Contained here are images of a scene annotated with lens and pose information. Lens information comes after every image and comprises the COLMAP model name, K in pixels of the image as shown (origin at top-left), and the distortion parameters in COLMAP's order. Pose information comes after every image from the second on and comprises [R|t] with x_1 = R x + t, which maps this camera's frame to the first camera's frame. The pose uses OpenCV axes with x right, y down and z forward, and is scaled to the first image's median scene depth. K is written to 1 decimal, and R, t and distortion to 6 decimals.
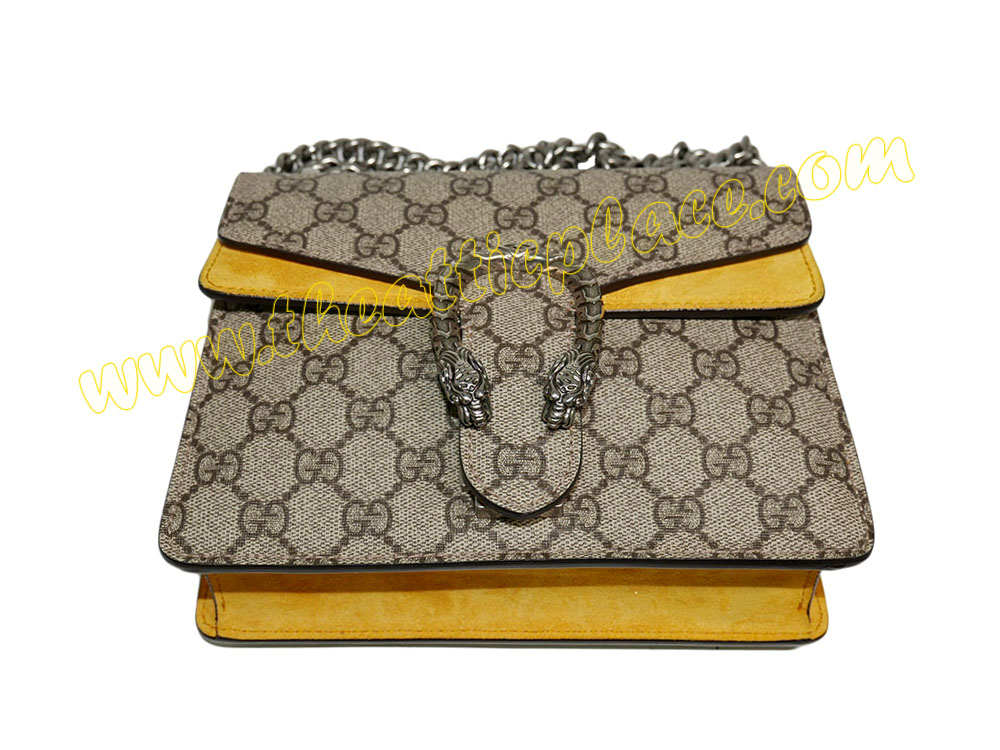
lens RADIAL K [[1235.6, 0, 506.2], [0, 1235.6, 365.4], [0, 0, 1]] dist [-0.000357, 0.000000]
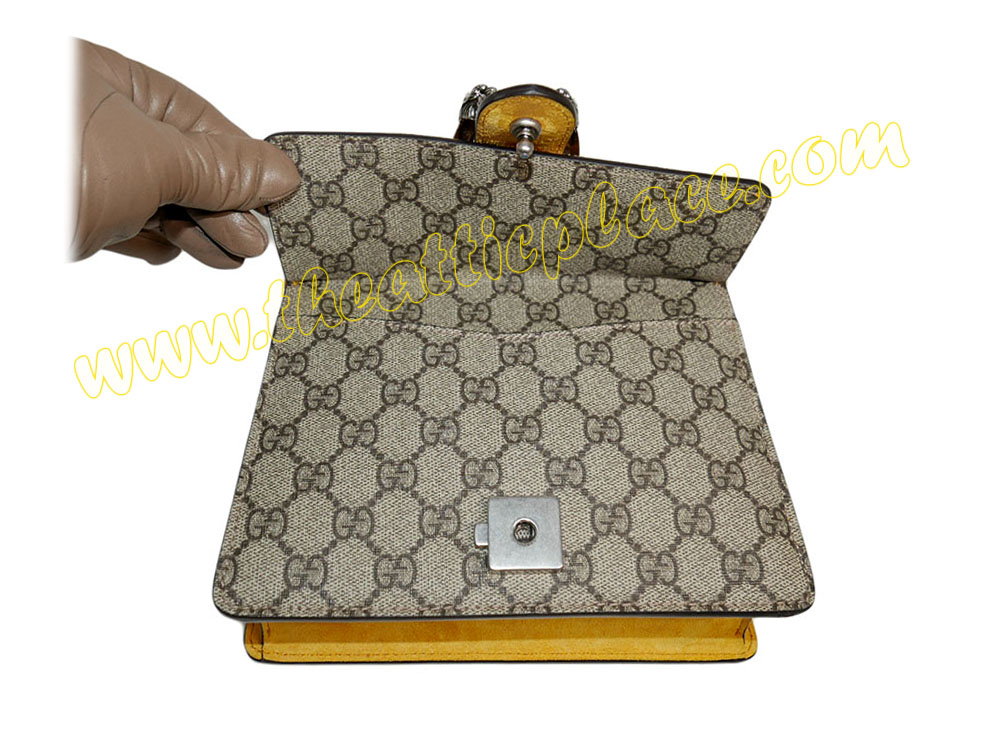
lens RADIAL K [[684.6, 0, 497.8], [0, 684.6, 366.0], [0, 0, 1]] dist [-0.004933, 0.005166]
pose [[0.997748, 0.017300, 0.064798, -0.058989], [-0.023212, 0.995524, 0.091618, -0.129513], [-0.062923, -0.092916, 0.993684, 0.356110]]
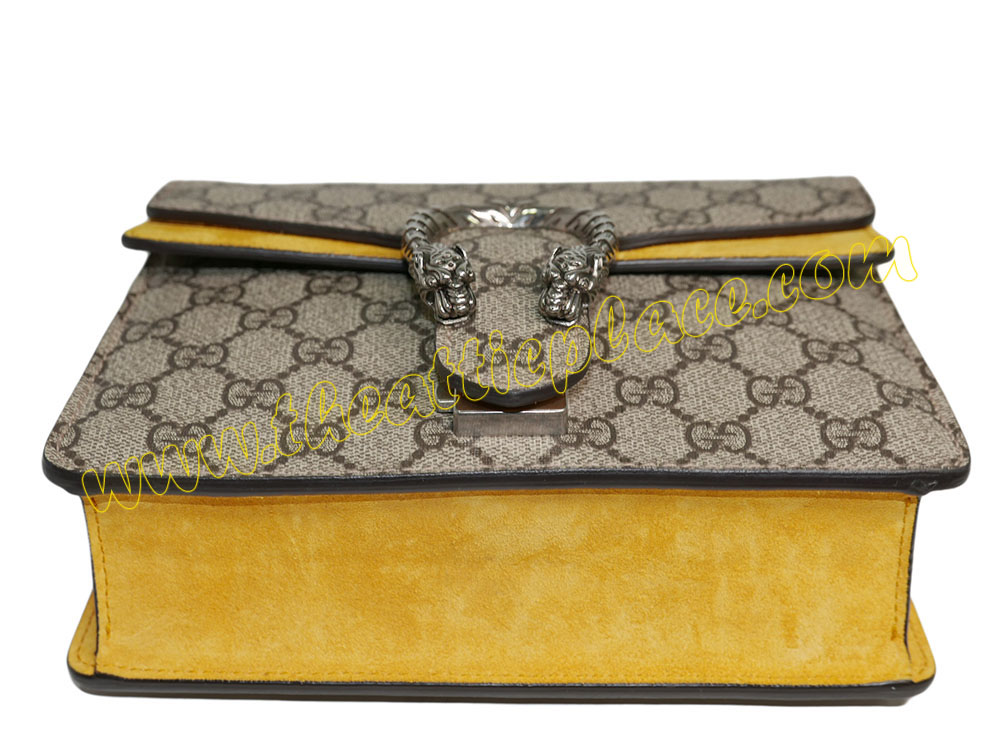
lens RADIAL K [[1896.5, 0, 503.8], [0, 1896.5, 375.9], [0, 0, 1]] dist [-0.153008, 0.000000]
pose [[0.999896, 0.009247, -0.011052, 0.018617], [-0.013220, 0.893832, -0.448206, 0.599054], [0.005735, 0.448306, 0.893862, -0.068694]]
